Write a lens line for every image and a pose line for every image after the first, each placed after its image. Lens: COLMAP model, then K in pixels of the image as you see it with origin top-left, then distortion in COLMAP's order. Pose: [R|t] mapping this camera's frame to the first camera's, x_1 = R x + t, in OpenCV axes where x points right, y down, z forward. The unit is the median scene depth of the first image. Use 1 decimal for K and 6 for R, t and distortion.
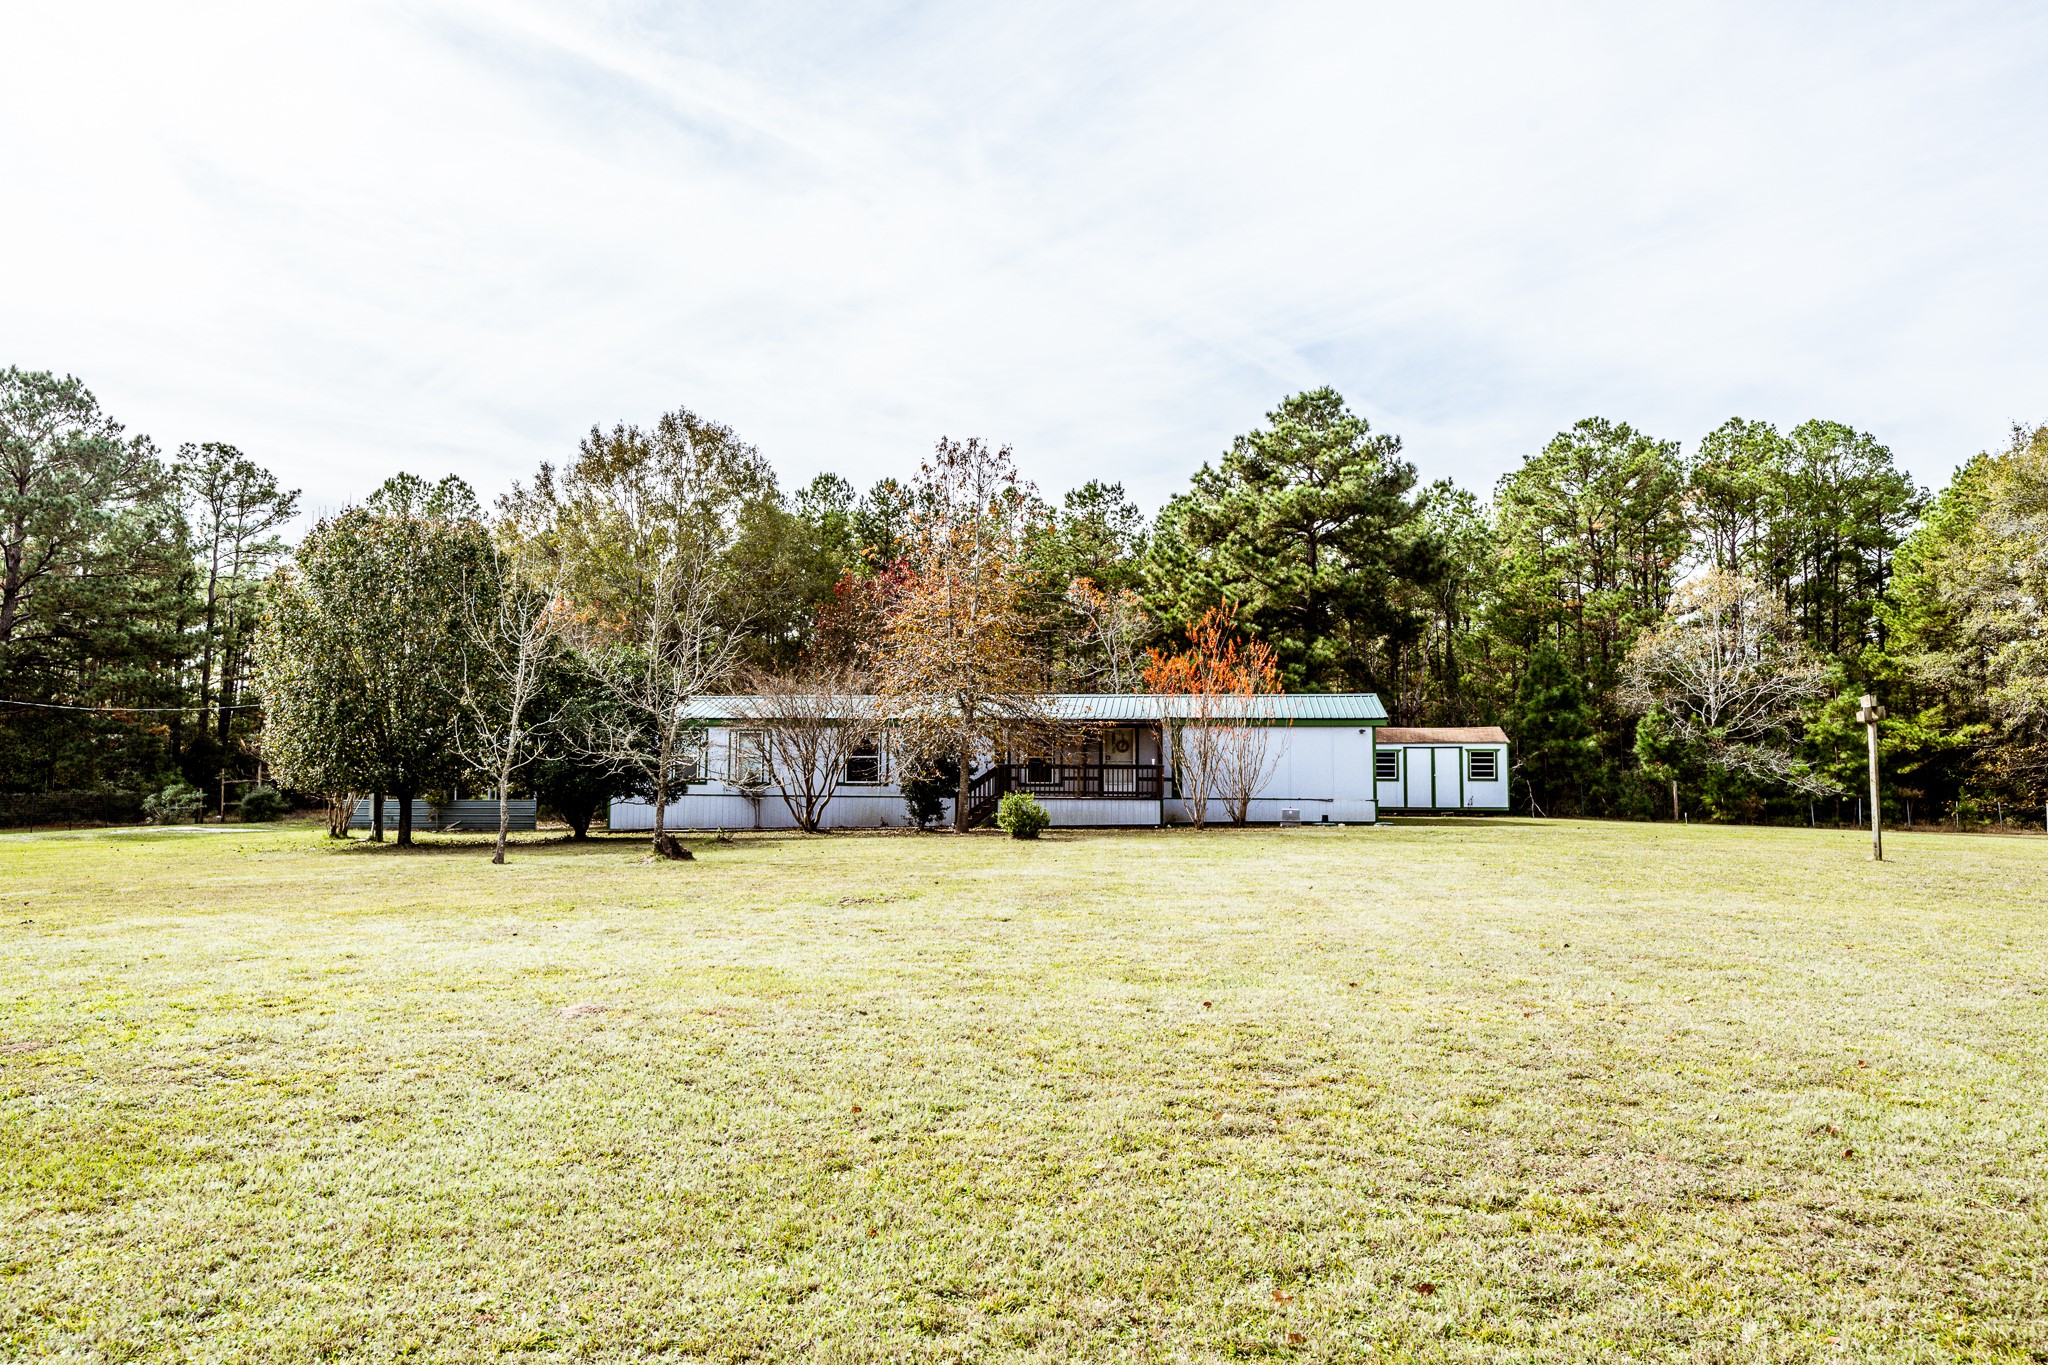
lens RADIAL K [[1338.2, 0, 1023.0], [0, 1338.2, 694.8], [0, 0, 1]] dist [0.001222, -0.000864]
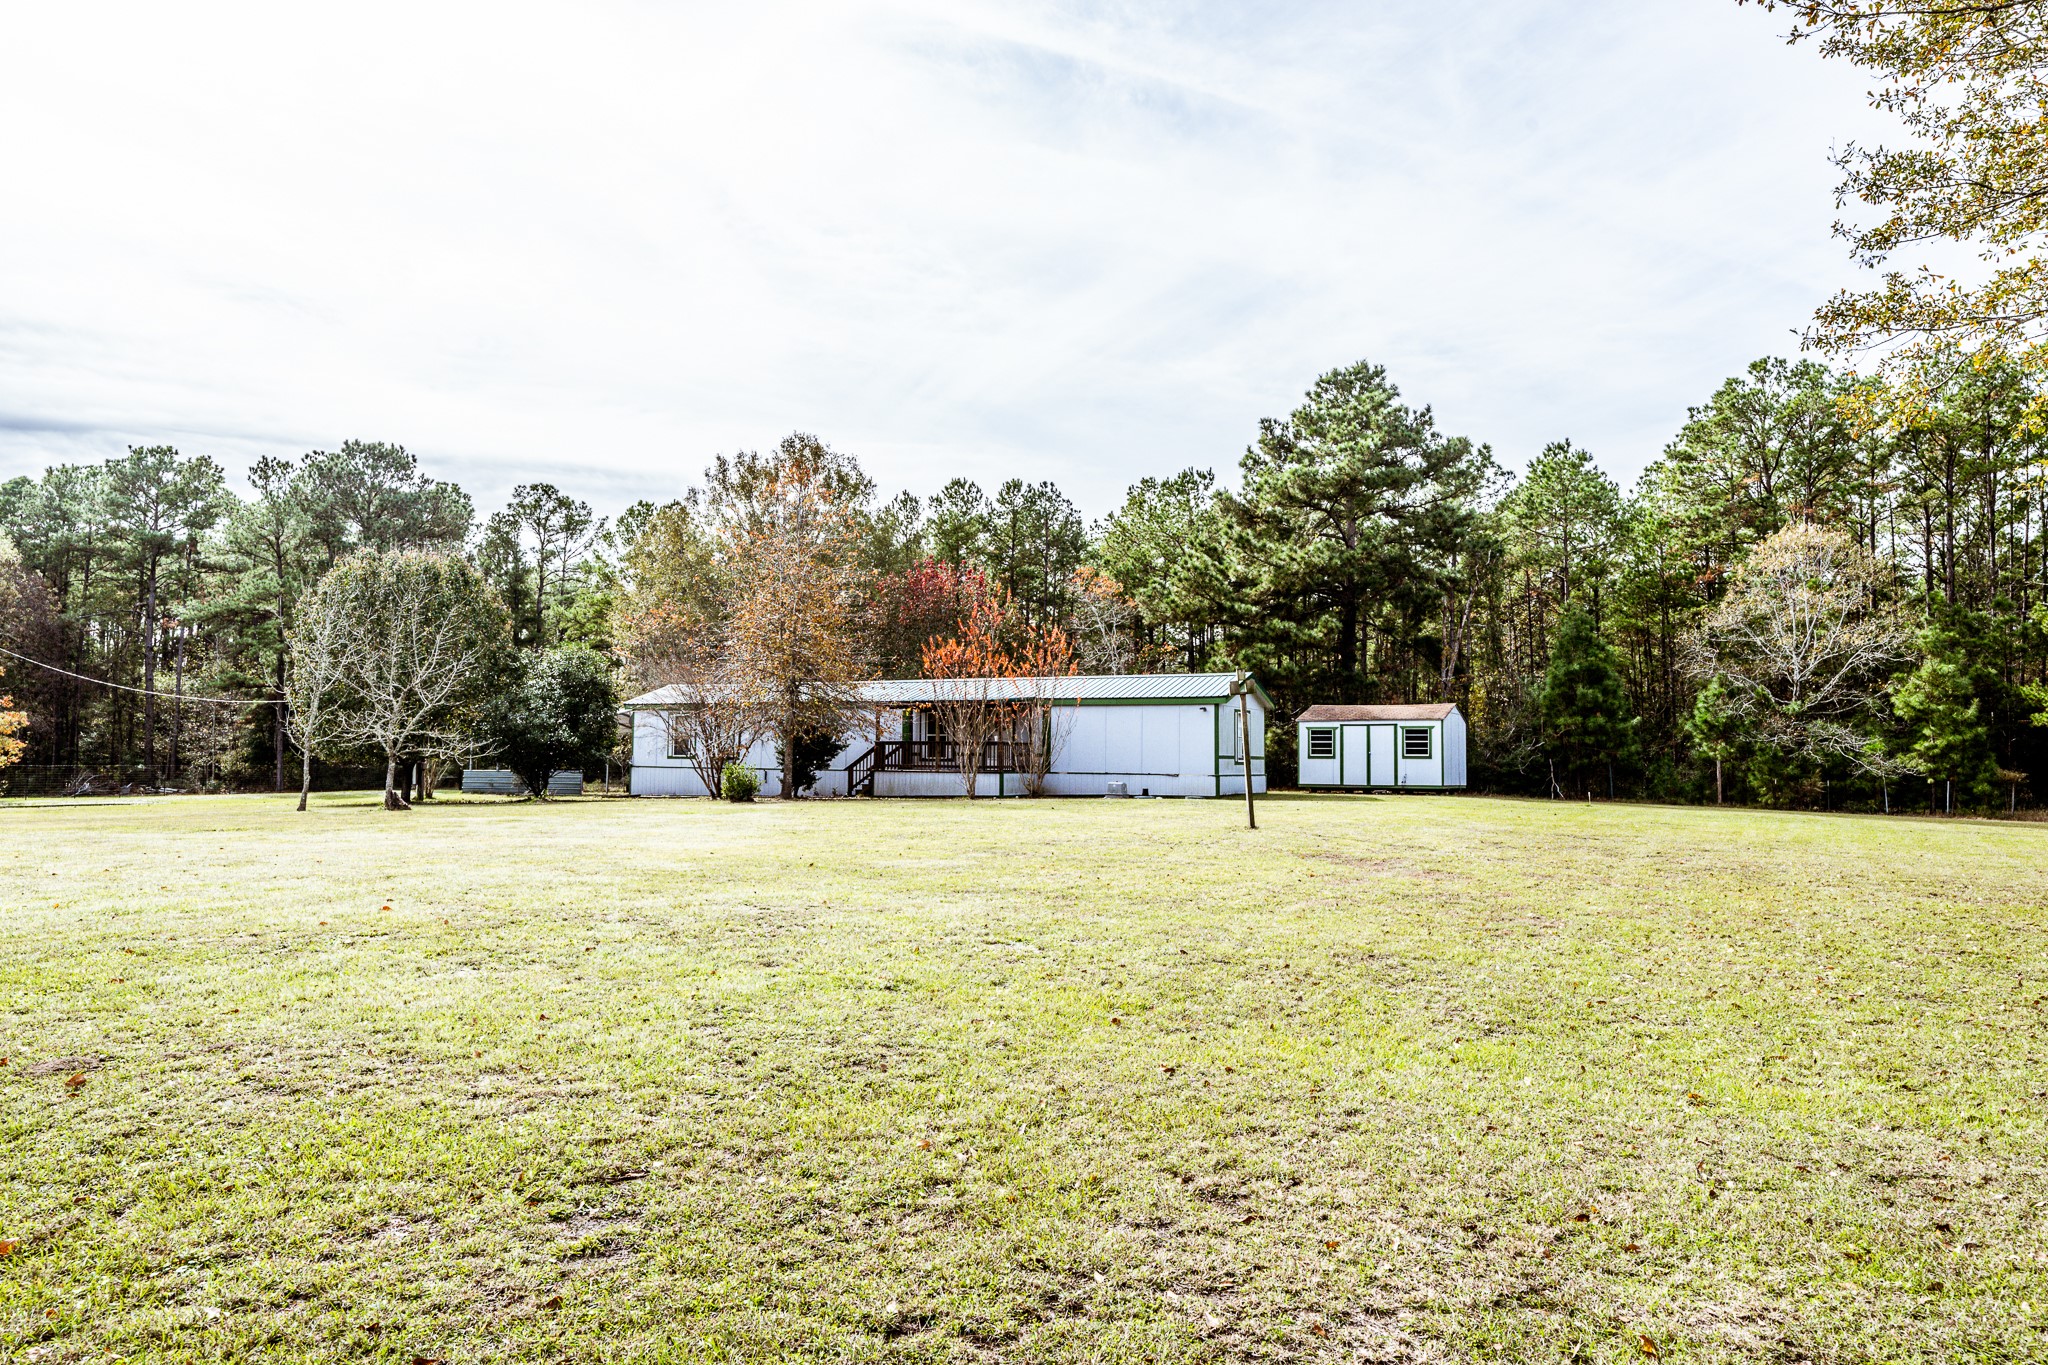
lens RADIAL K [[1365.7, 0, 1017.0], [0, 1365.7, 683.9], [0, 0, 1]] dist [0.003144, 0.000528]
pose [[0.933934, -0.012277, -0.357234, 0.428043], [0.016944, 0.999807, 0.009936, -0.005715], [0.357043, -0.015332, 0.933962, -0.044235]]
